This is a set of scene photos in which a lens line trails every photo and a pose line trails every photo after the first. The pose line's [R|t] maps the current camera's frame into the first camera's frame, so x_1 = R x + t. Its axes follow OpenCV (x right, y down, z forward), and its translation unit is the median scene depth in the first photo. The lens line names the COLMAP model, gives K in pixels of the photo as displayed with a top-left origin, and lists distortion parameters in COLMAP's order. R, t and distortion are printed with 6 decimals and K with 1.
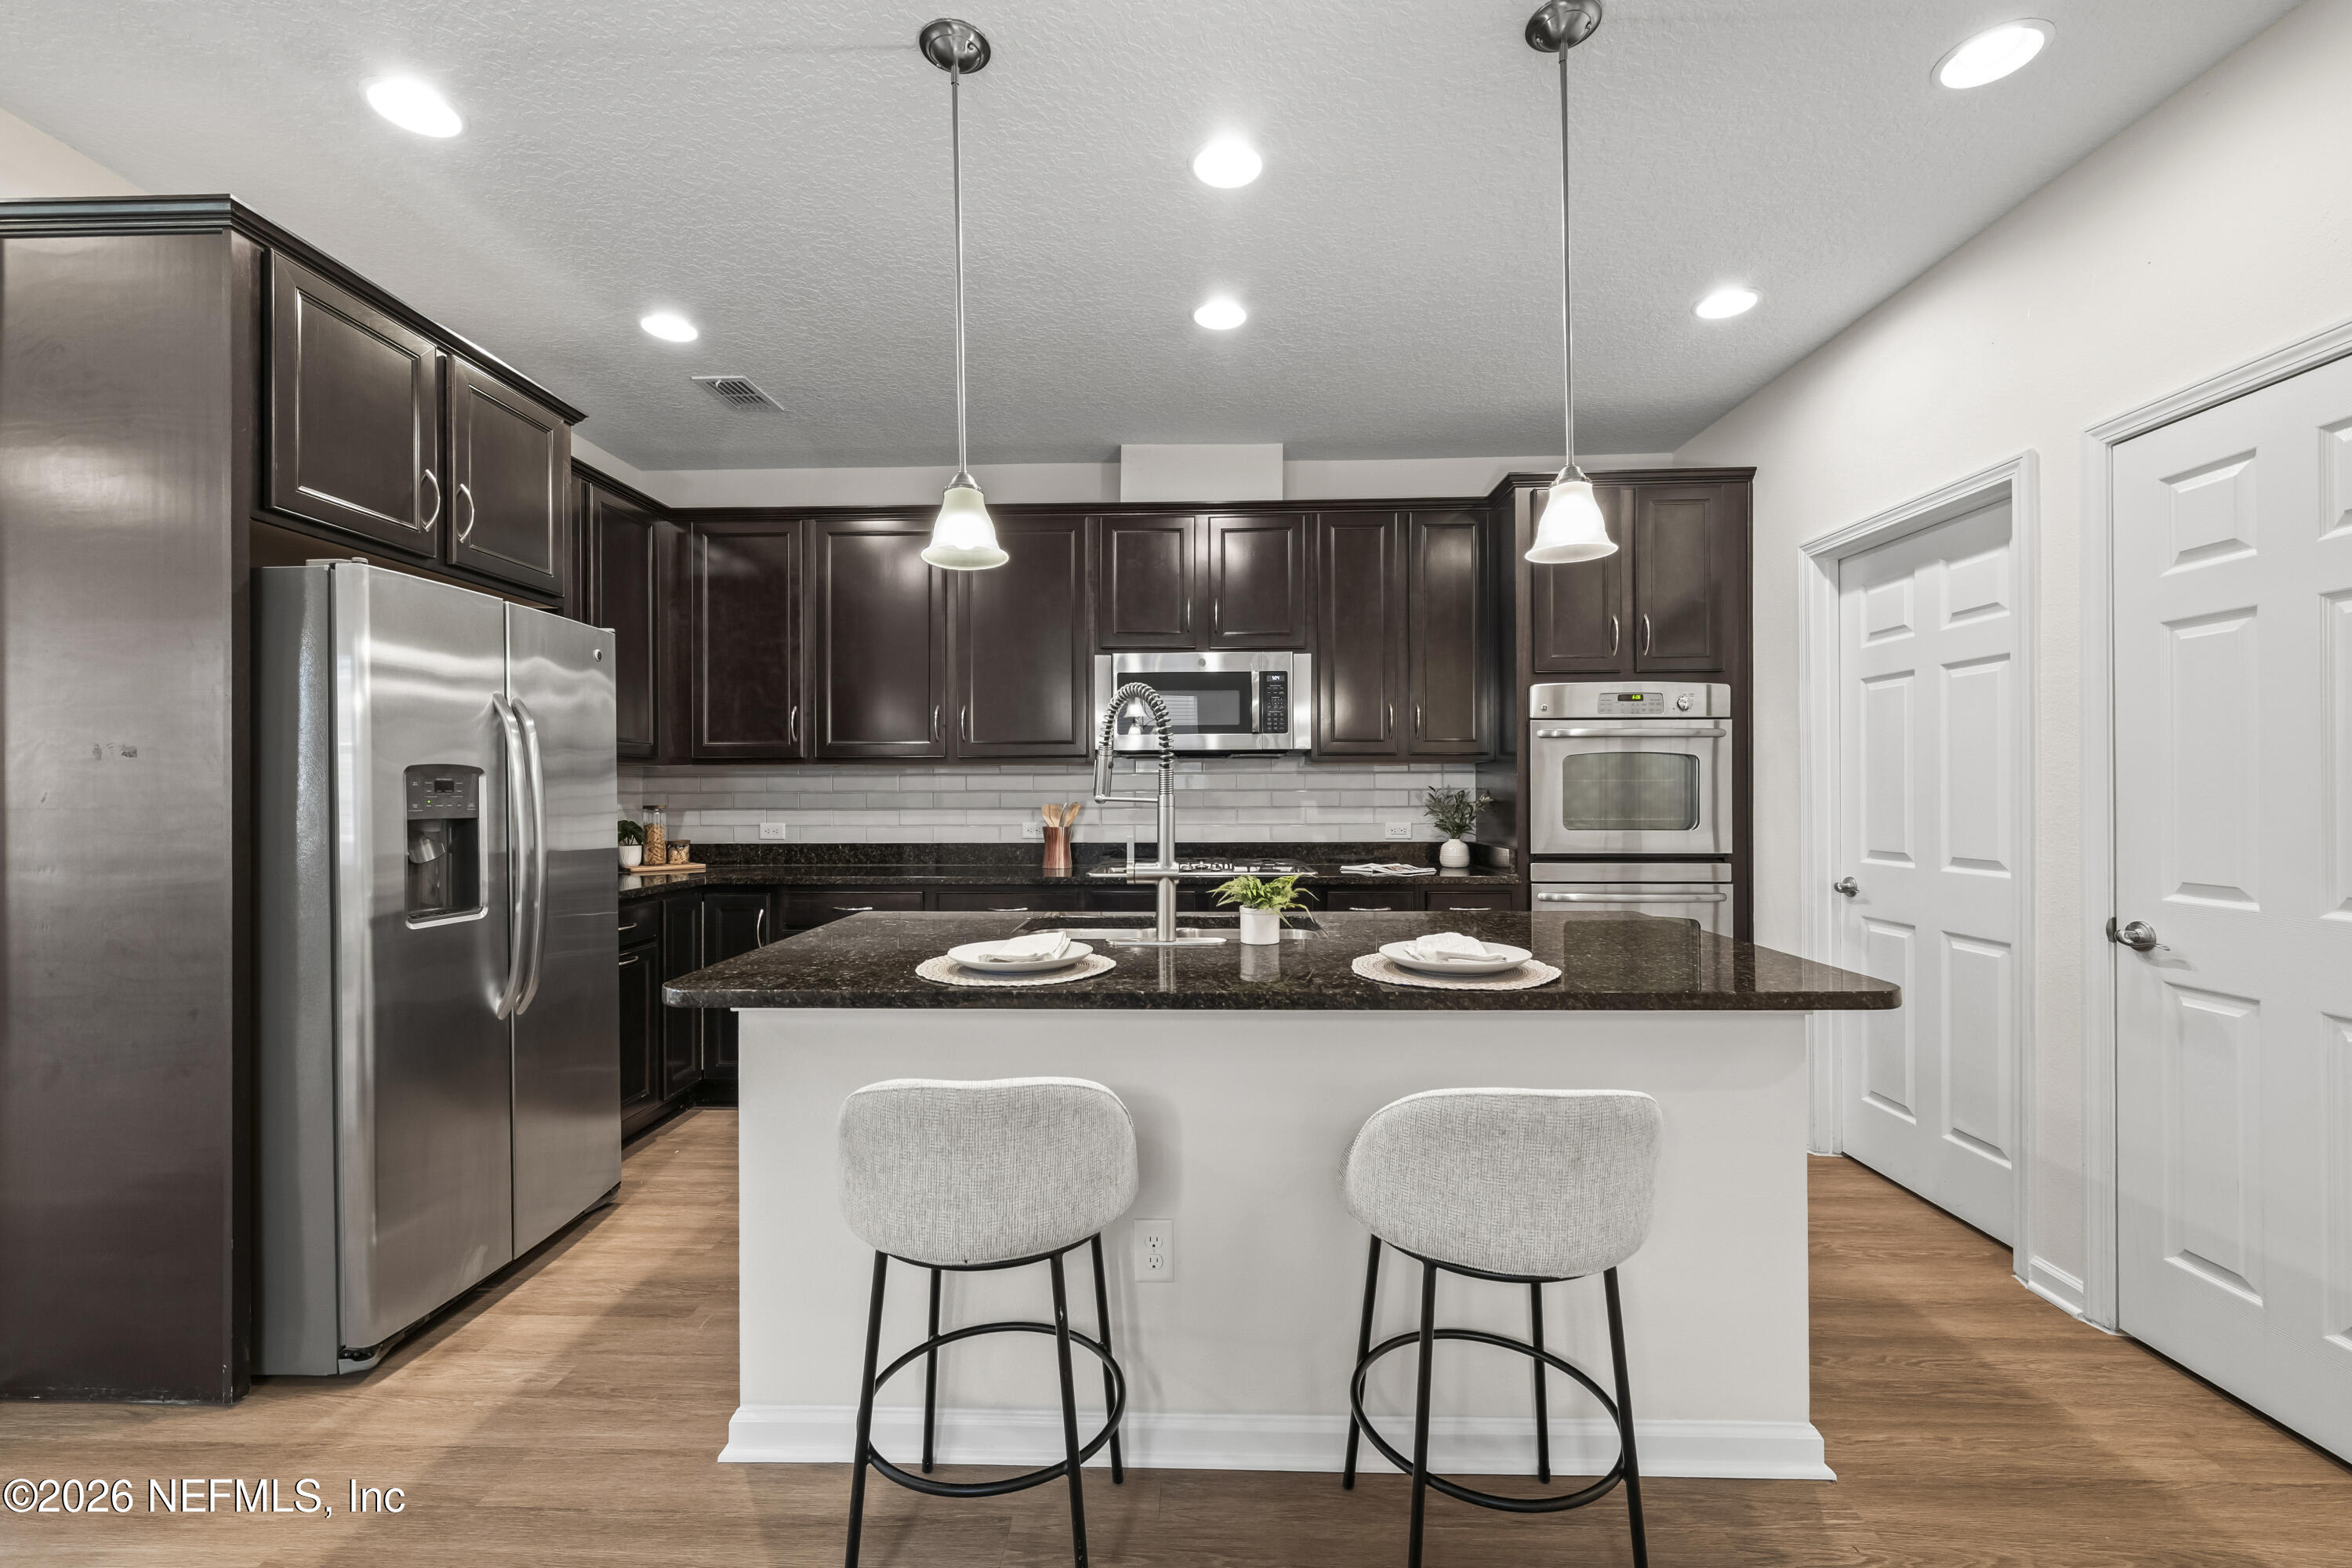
lens RADIAL K [[958.6, 0, 1165.0], [0, 958.6, 794.4], [0, 0, 1]] dist [0.002275, 0.000133]
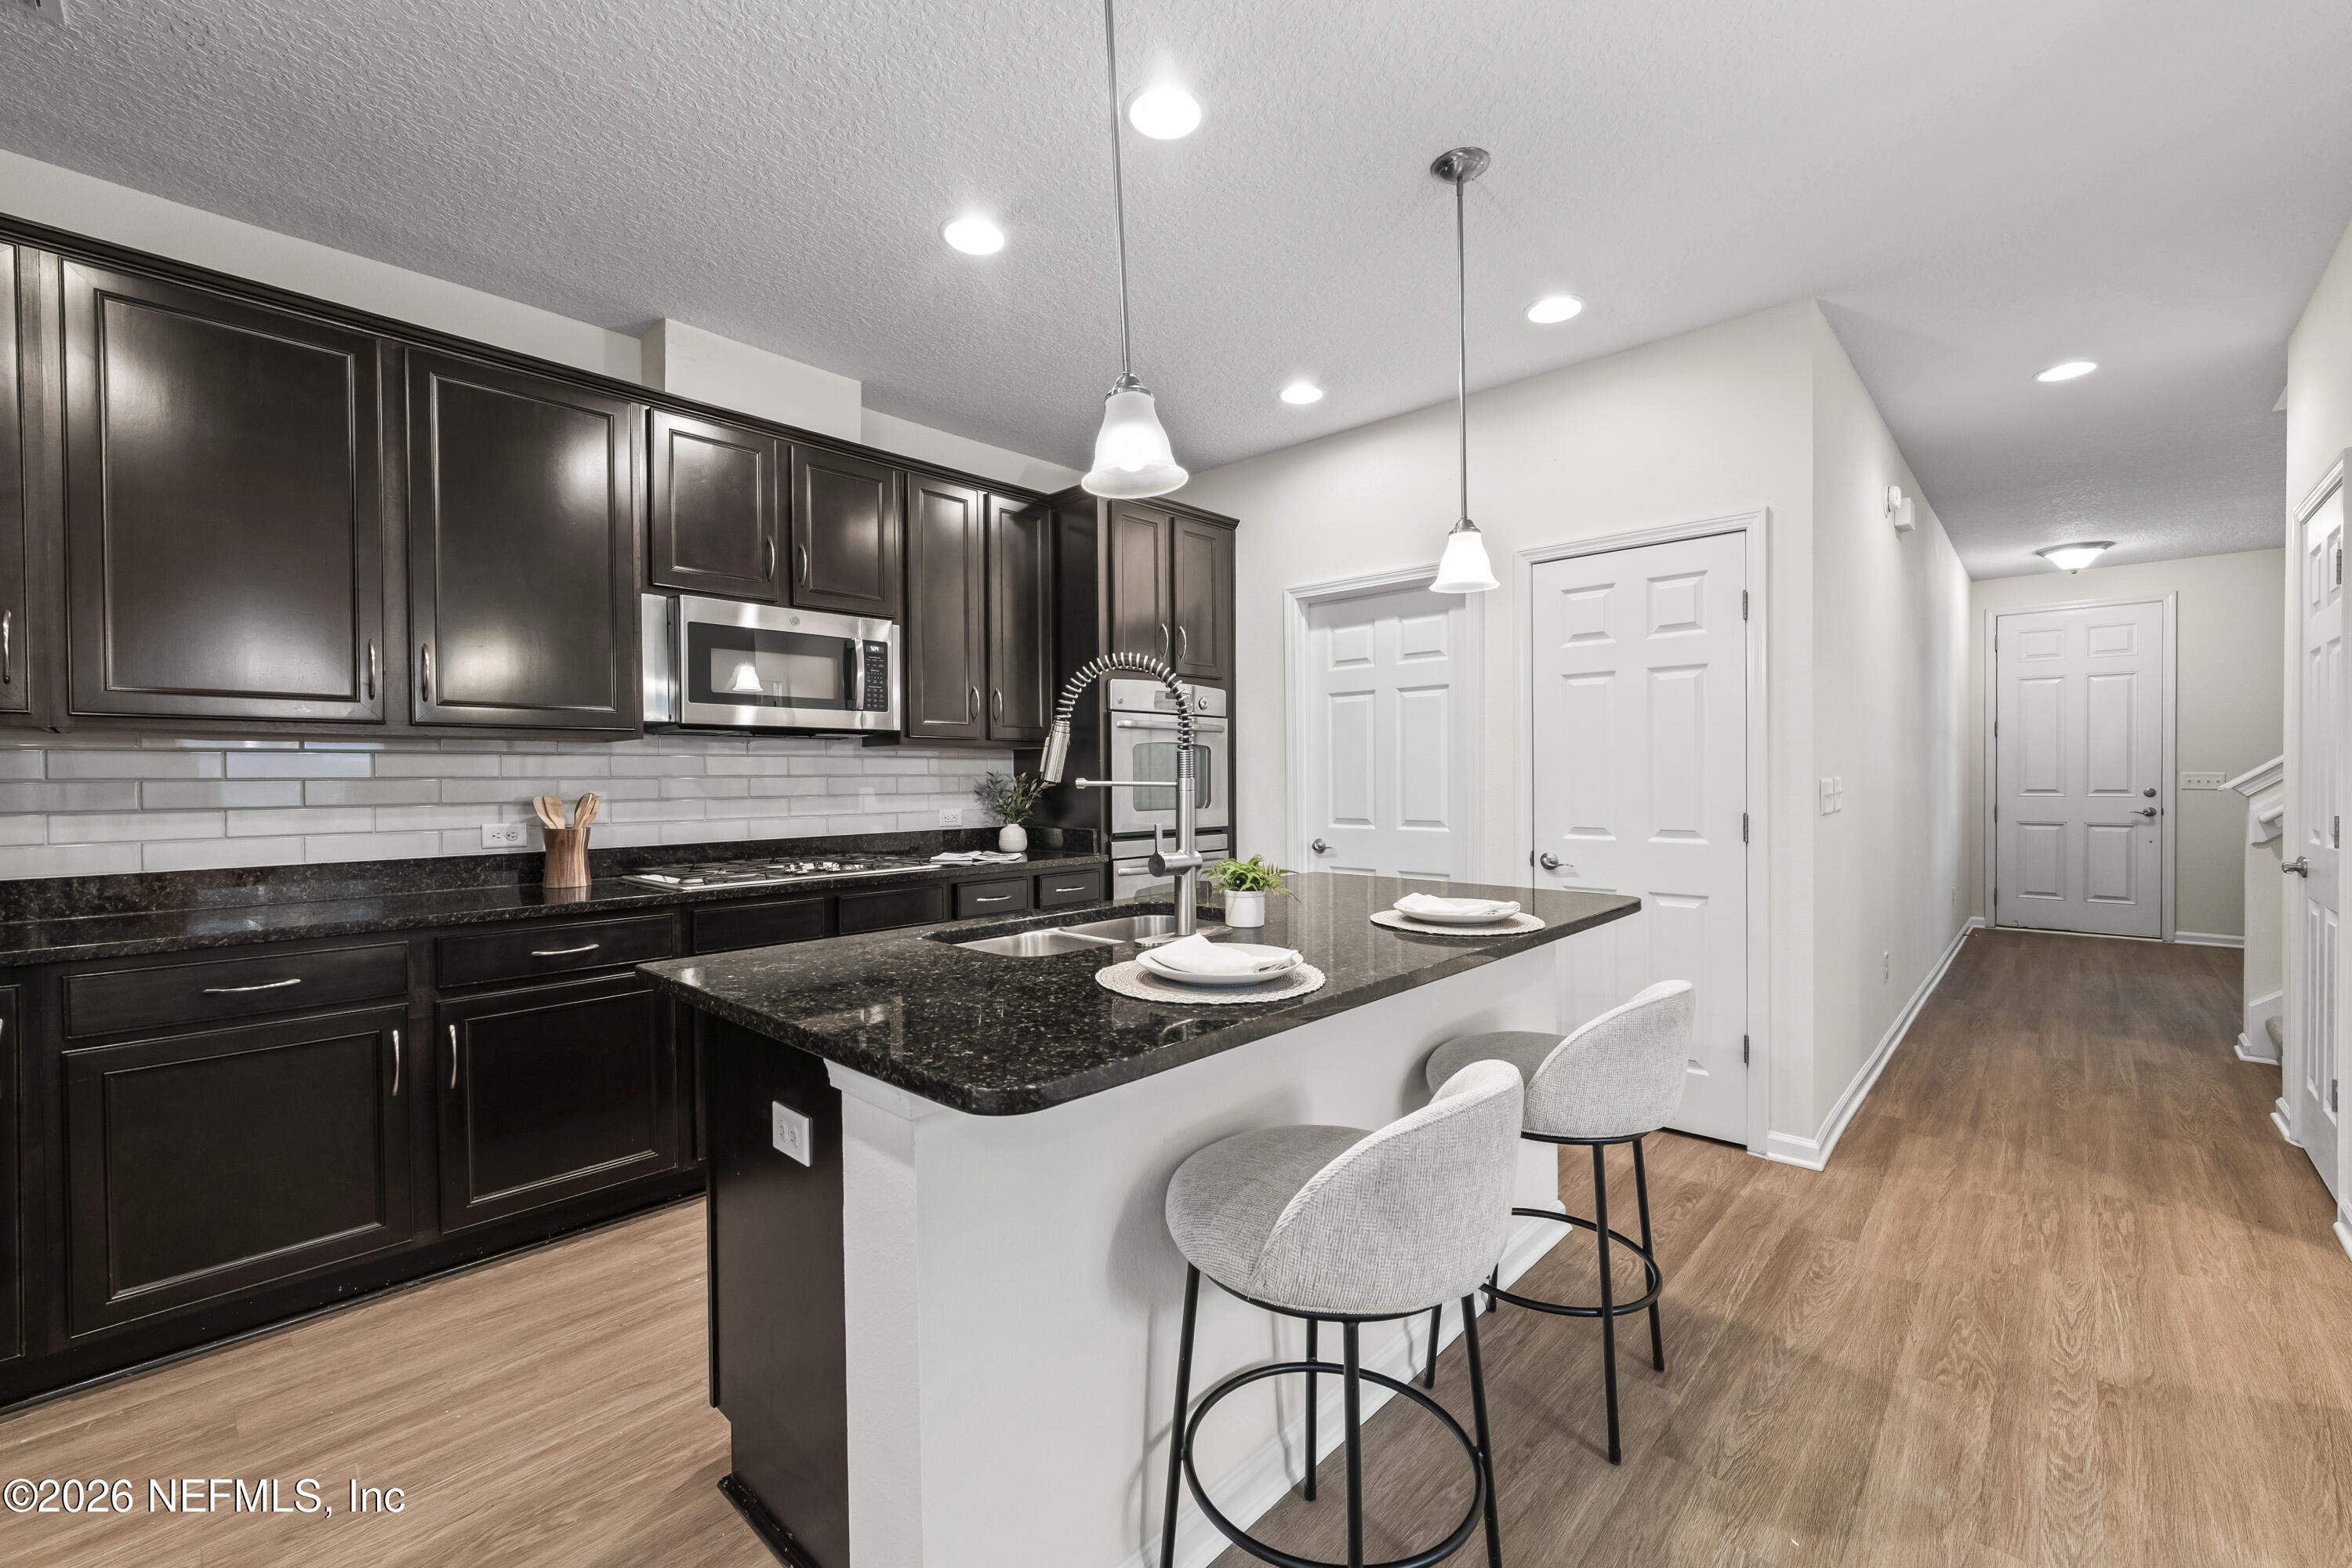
lens RADIAL K [[967.2, 0, 1157.6], [0, 967.2, 790.5], [0, 0, 1]] dist [-0.000215, -0.000115]
pose [[0.660942, -0.012553, 0.750332, -0.413382], [0.006442, 0.999918, 0.011054, 0.001065], [-0.750410, -0.002473, 0.660968, 0.232795]]
